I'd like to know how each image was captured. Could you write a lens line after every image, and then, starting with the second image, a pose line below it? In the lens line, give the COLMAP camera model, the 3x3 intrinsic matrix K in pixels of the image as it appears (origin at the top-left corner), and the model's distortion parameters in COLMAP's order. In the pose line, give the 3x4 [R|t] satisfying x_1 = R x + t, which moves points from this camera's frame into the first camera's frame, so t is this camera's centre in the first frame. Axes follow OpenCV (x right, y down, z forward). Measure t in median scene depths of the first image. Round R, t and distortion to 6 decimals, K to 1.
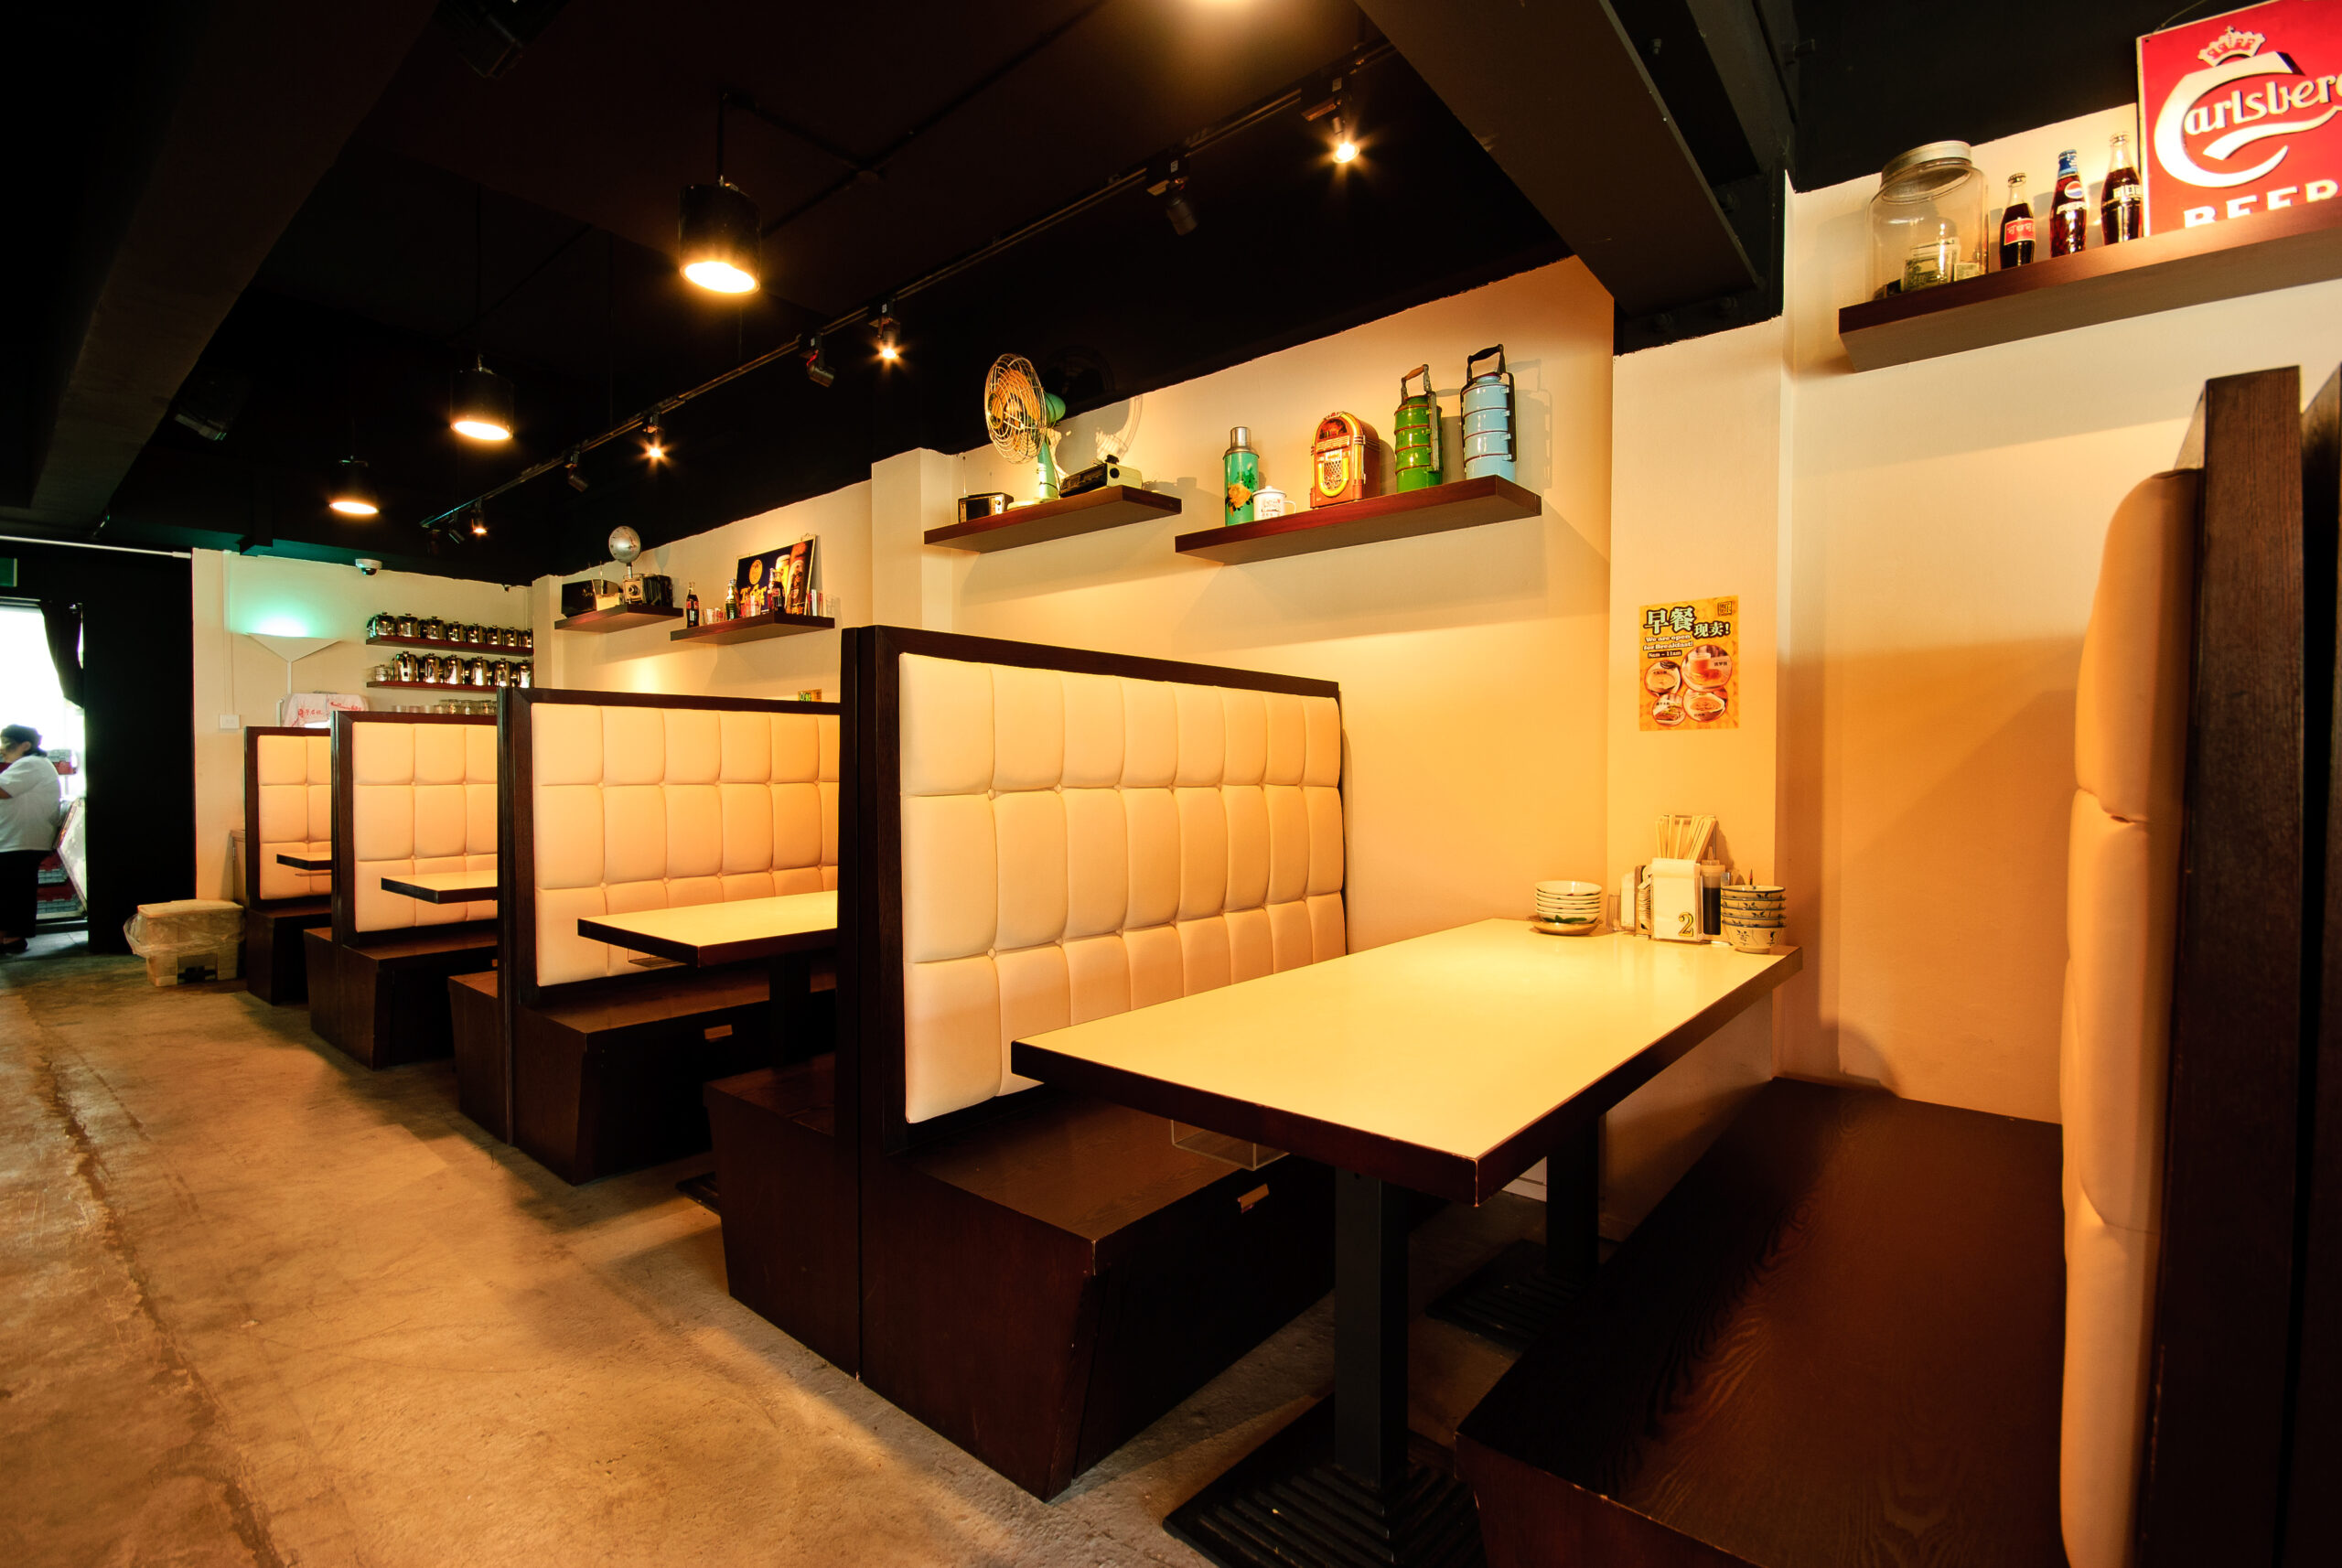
lens RADIAL K [[1023.8, 0, 1175.1], [0, 1023.8, 786.4], [0, 0, 1]] dist [0.012830, -0.014582]
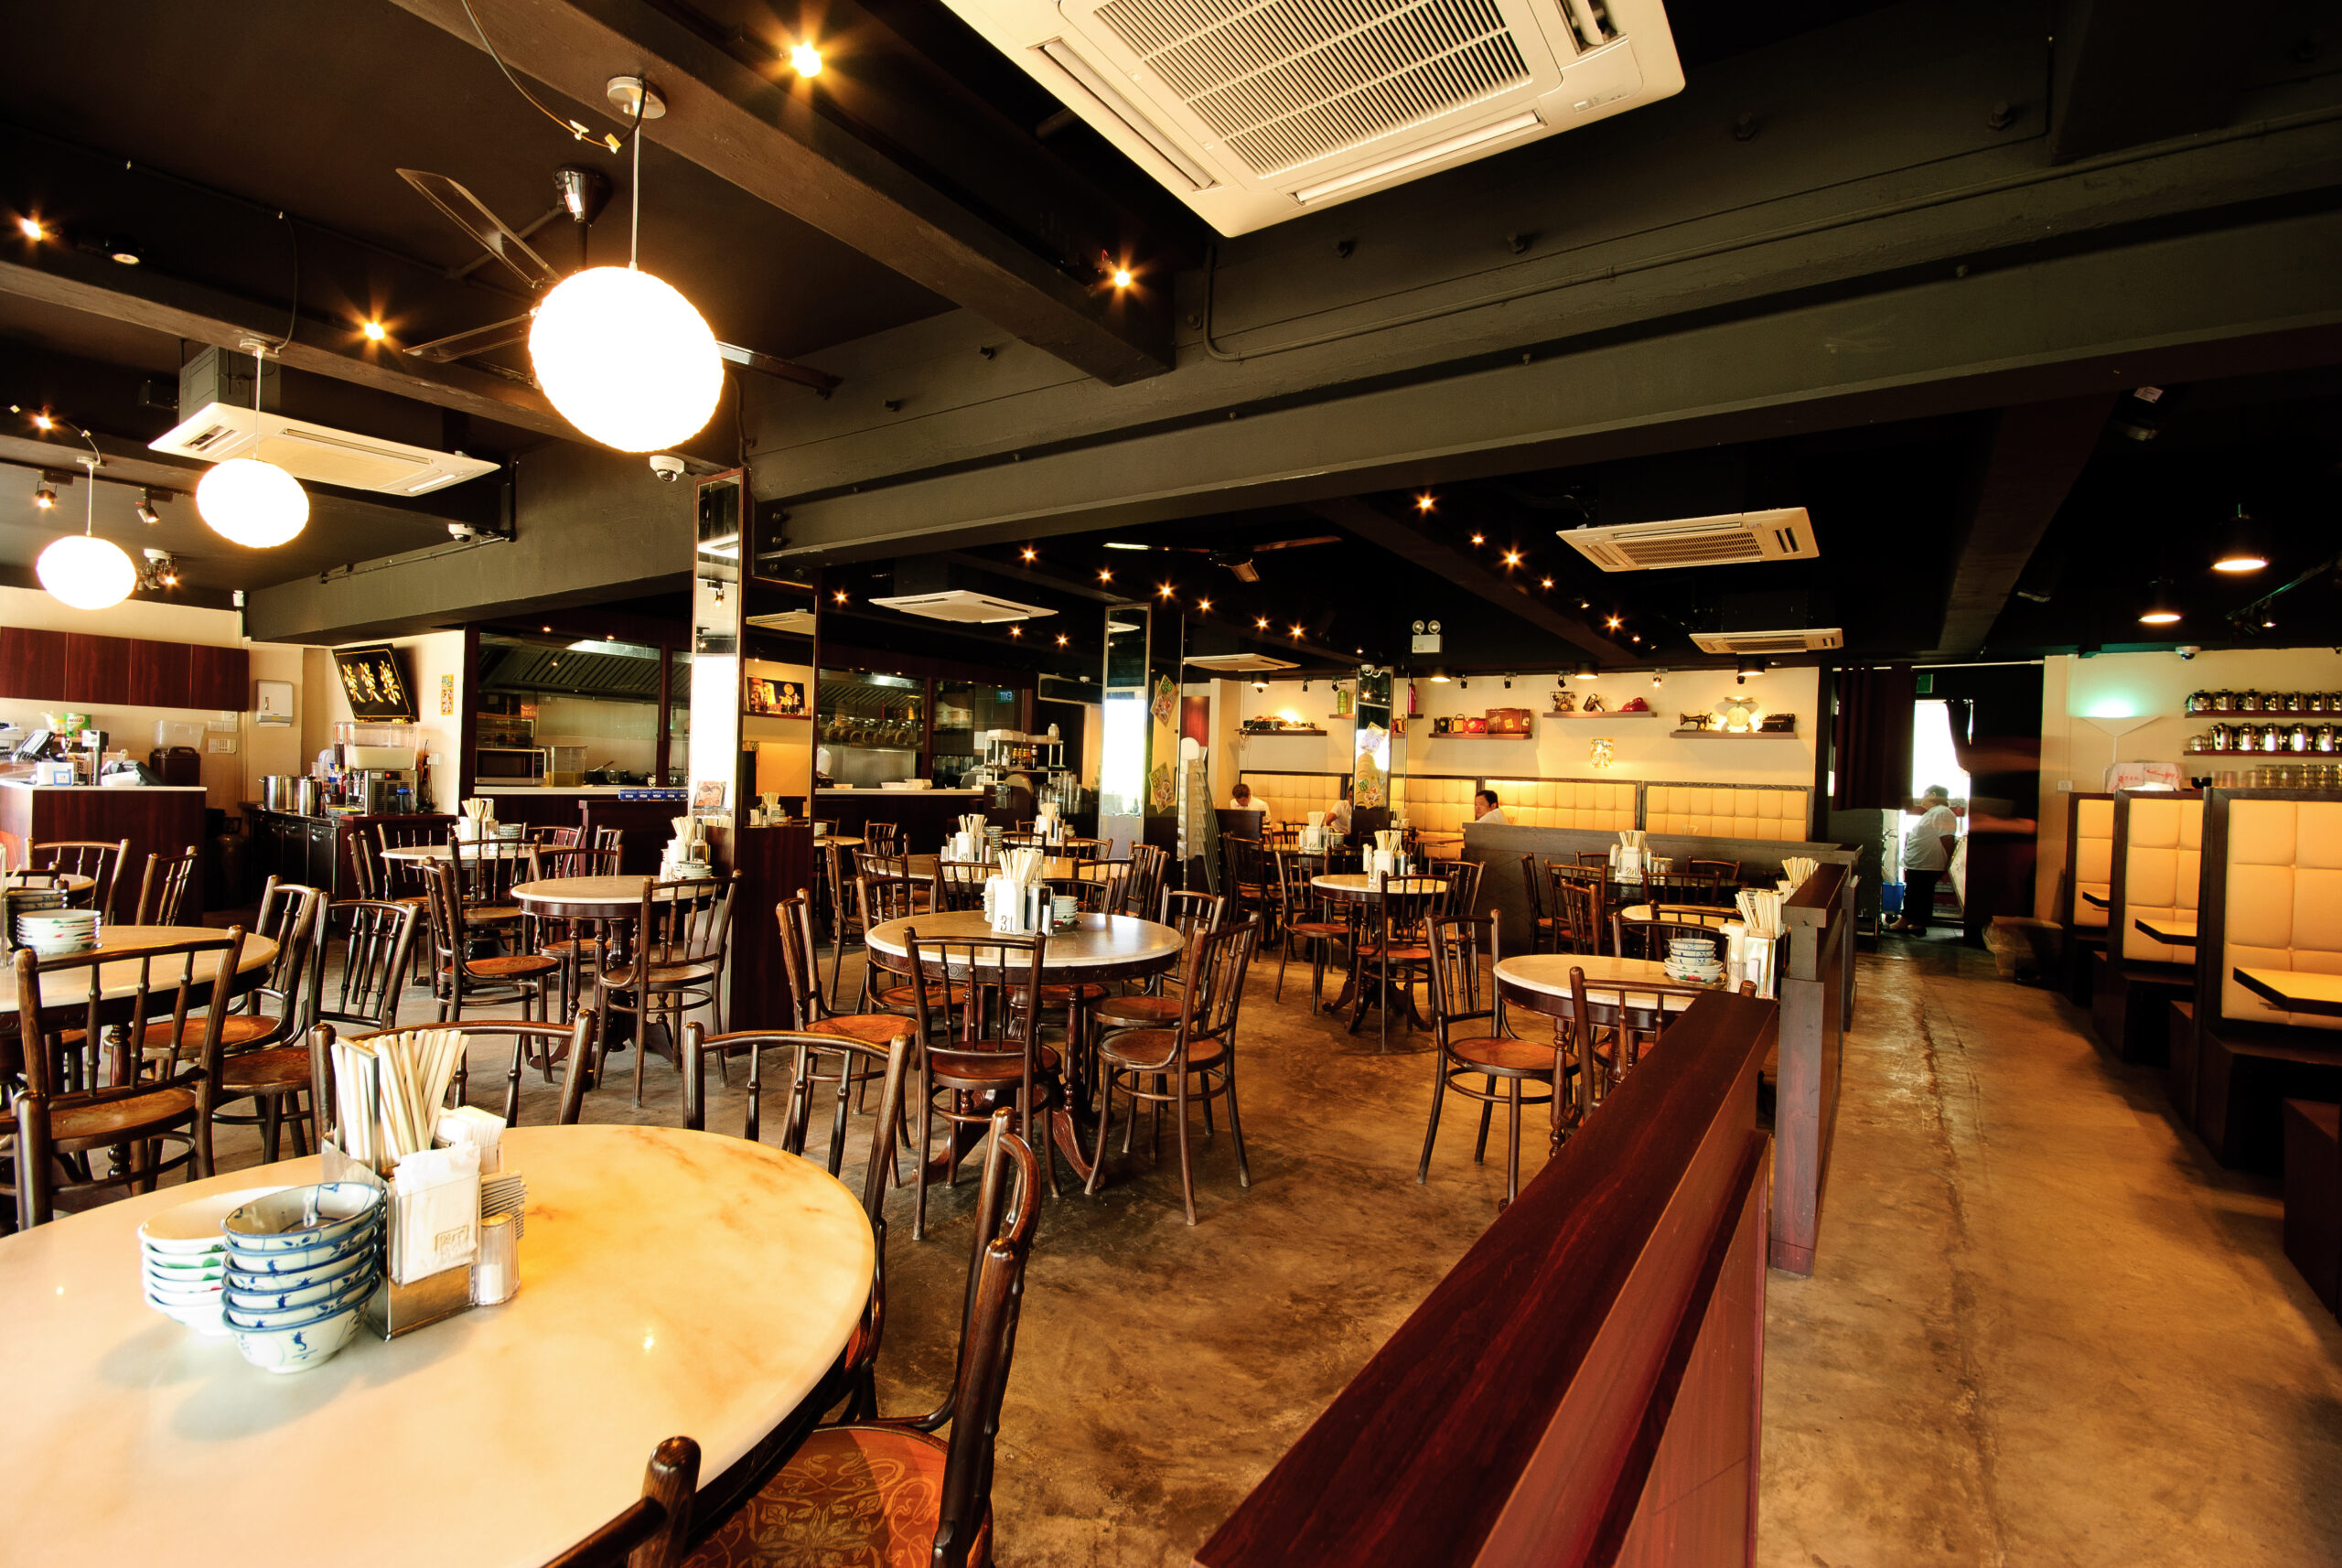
lens RADIAL K [[1023.8, 0, 1175.1], [0, 1023.8, 786.4], [0, 0, 1]] dist [0.012830, -0.014582]
pose [[0.073281, 0.017692, -0.997154, 0.300801], [-0.047184, 0.998784, 0.014254, -0.027926], [0.996195, 0.046005, 0.074027, -0.228775]]
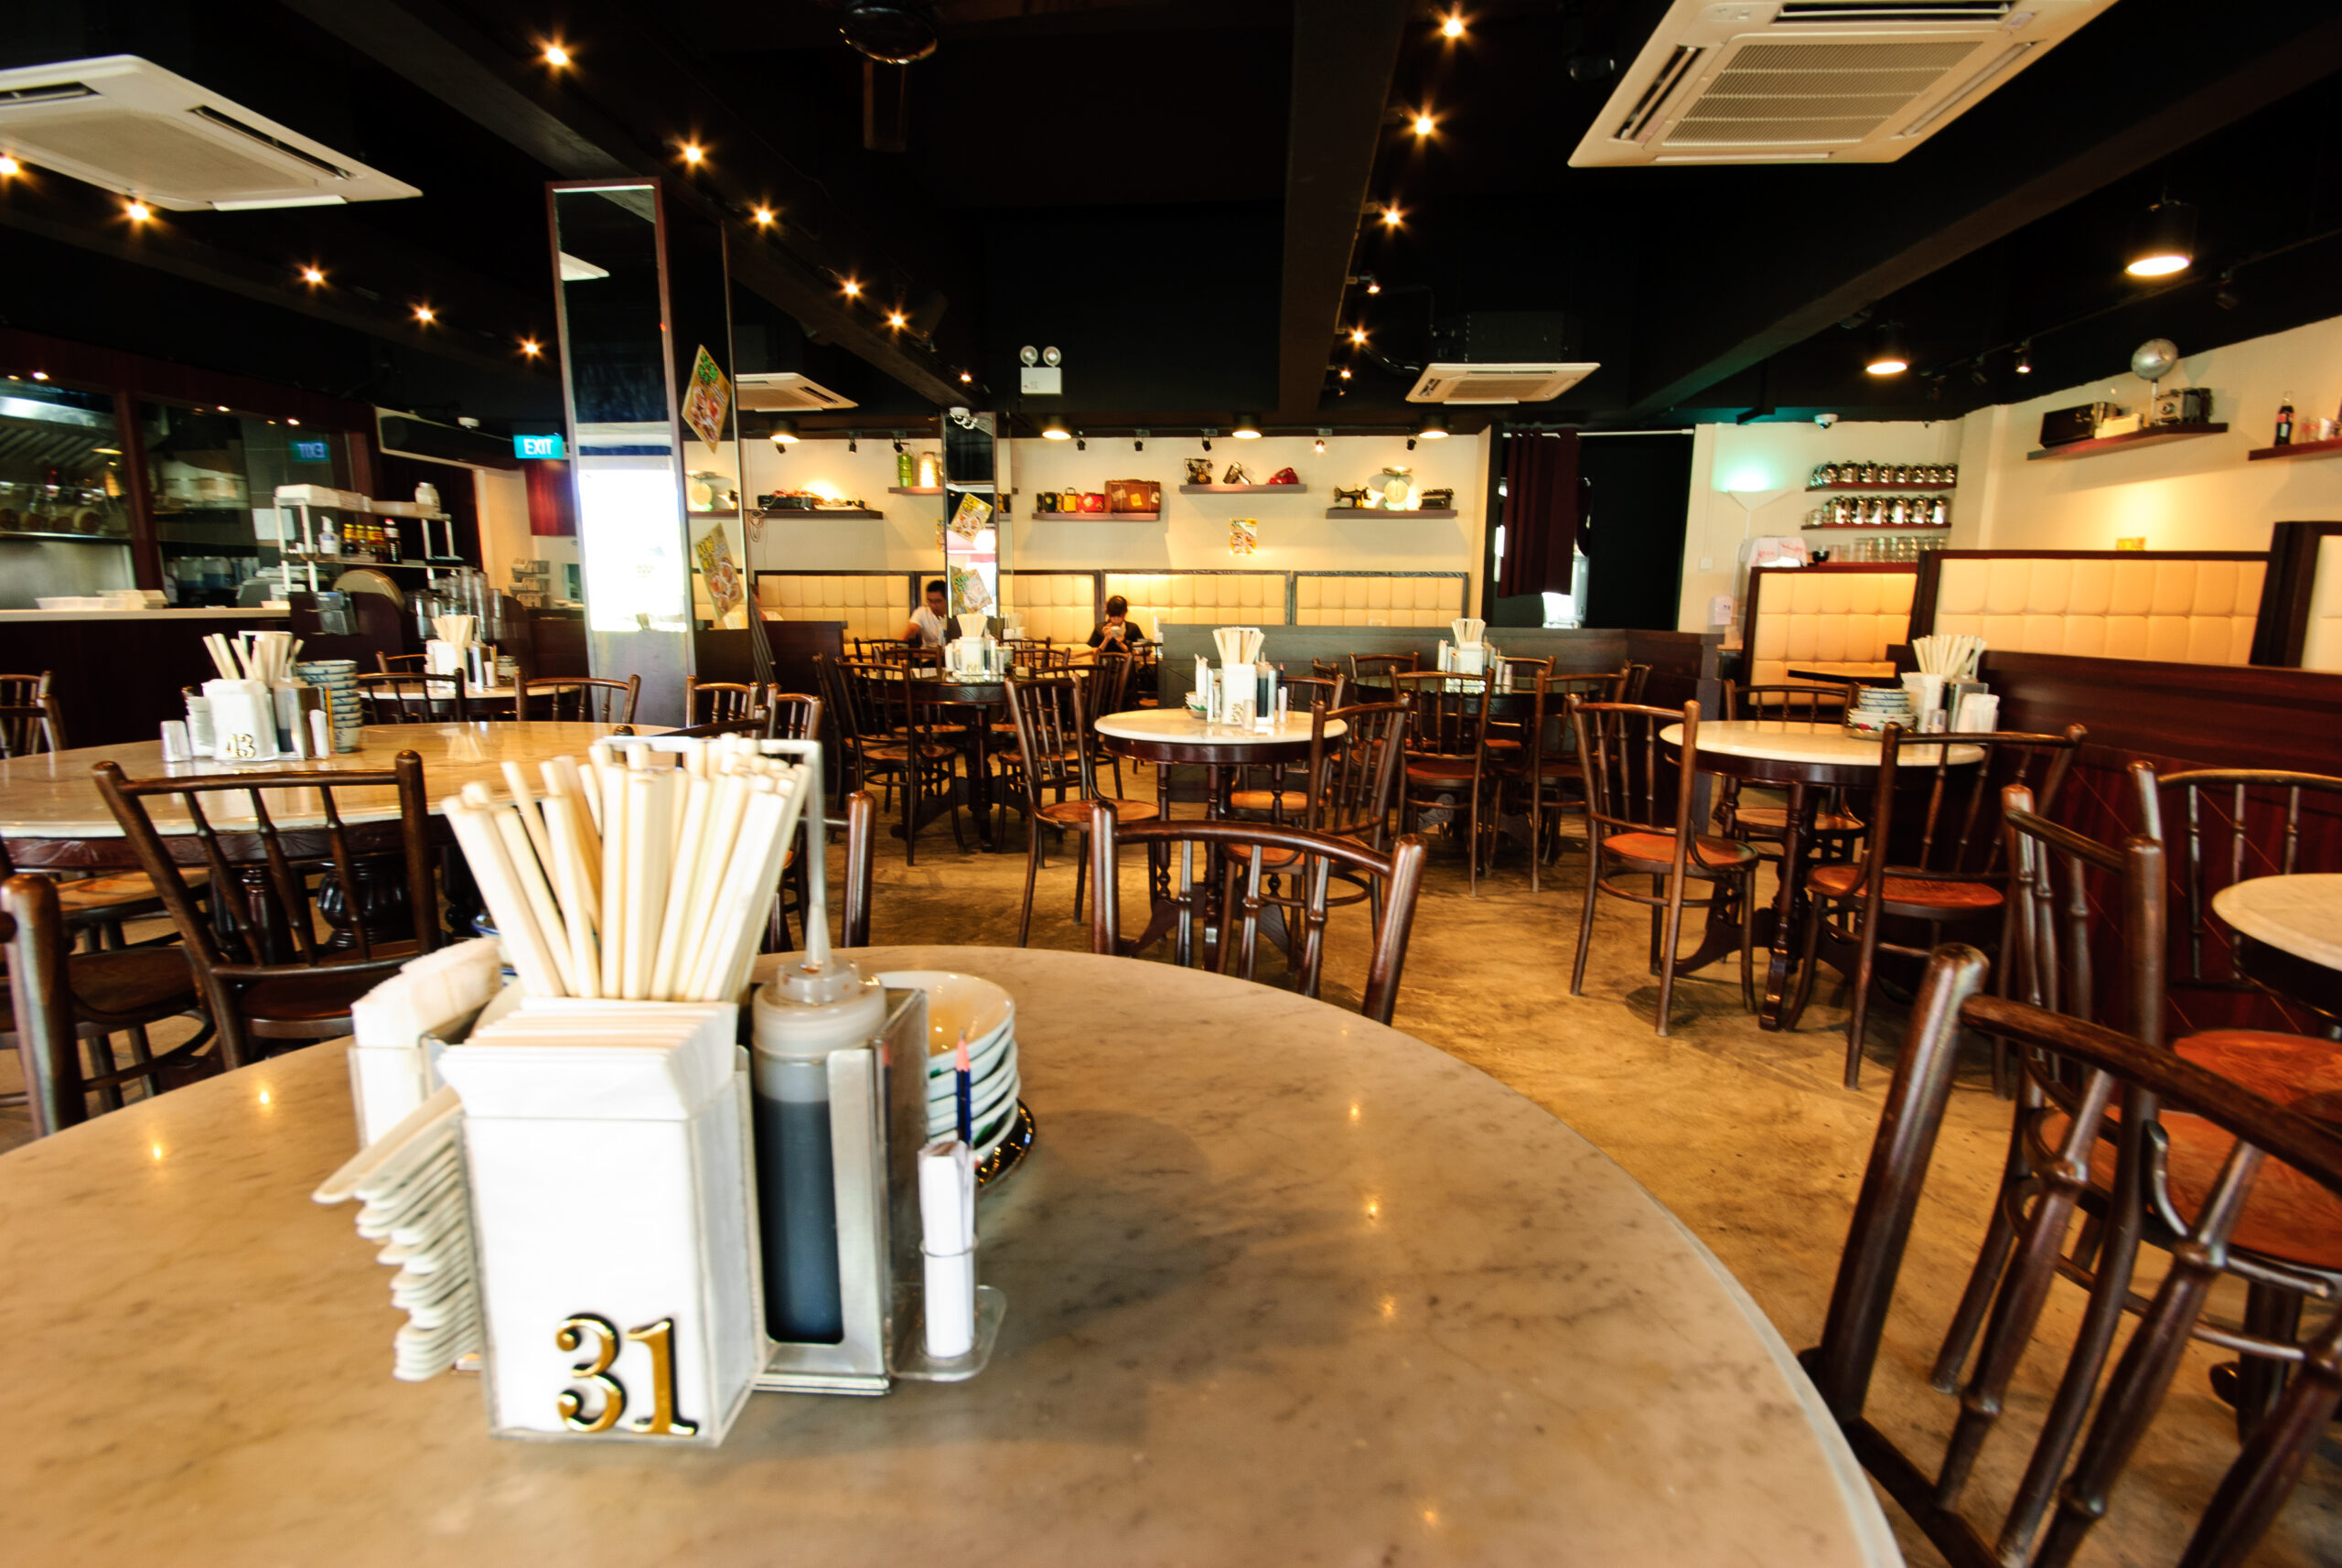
lens RADIAL K [[1023.8, 0, 1175.1], [0, 1023.8, 786.4], [0, 0, 1]] dist [0.012830, -0.014582]
pose [[0.558046, 0.151122, -0.815933, -0.213213], [-0.020598, 0.985497, 0.168440, 0.009306], [0.829554, -0.077191, 0.553065, -0.282125]]
